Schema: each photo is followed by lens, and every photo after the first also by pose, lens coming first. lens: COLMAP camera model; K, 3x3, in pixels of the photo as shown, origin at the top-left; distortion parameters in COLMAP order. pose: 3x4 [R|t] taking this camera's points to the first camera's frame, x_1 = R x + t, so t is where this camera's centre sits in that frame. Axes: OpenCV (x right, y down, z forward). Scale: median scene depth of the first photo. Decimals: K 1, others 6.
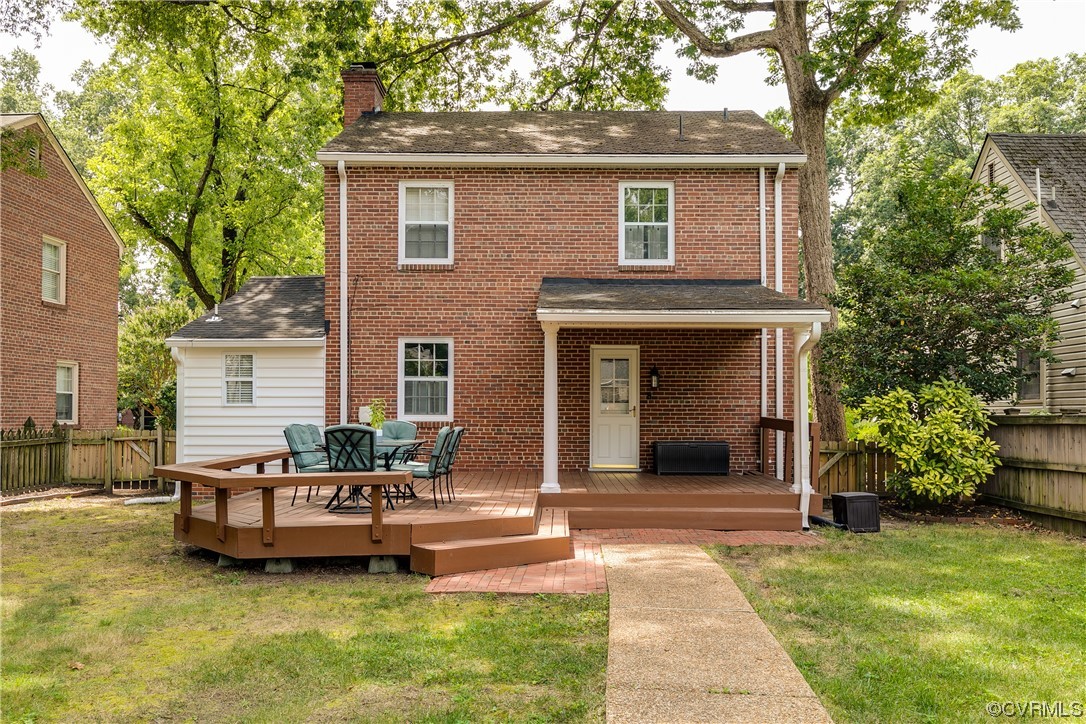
lens RADIAL K [[939.3, 0, 542.9], [0, 939.3, 398.6], [0, 0, 1]] dist [-0.003963, -0.008794]
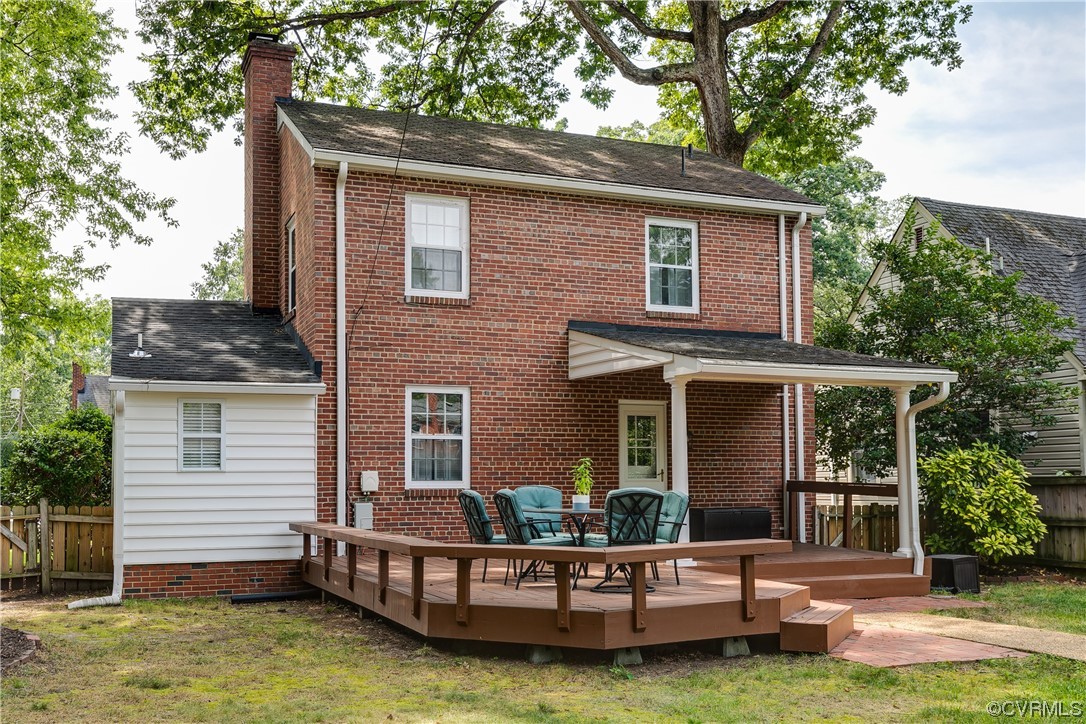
lens RADIAL K [[1143.5, 0, 540.6], [0, 1143.5, 424.6], [0, 0, 1]] dist [0.002012, 0.008684]
pose [[0.917541, 0.012207, 0.397453, -0.439282], [0.002352, 0.999345, -0.036124, 0.004556], [-0.397634, 0.034080, 0.916911, 0.051454]]
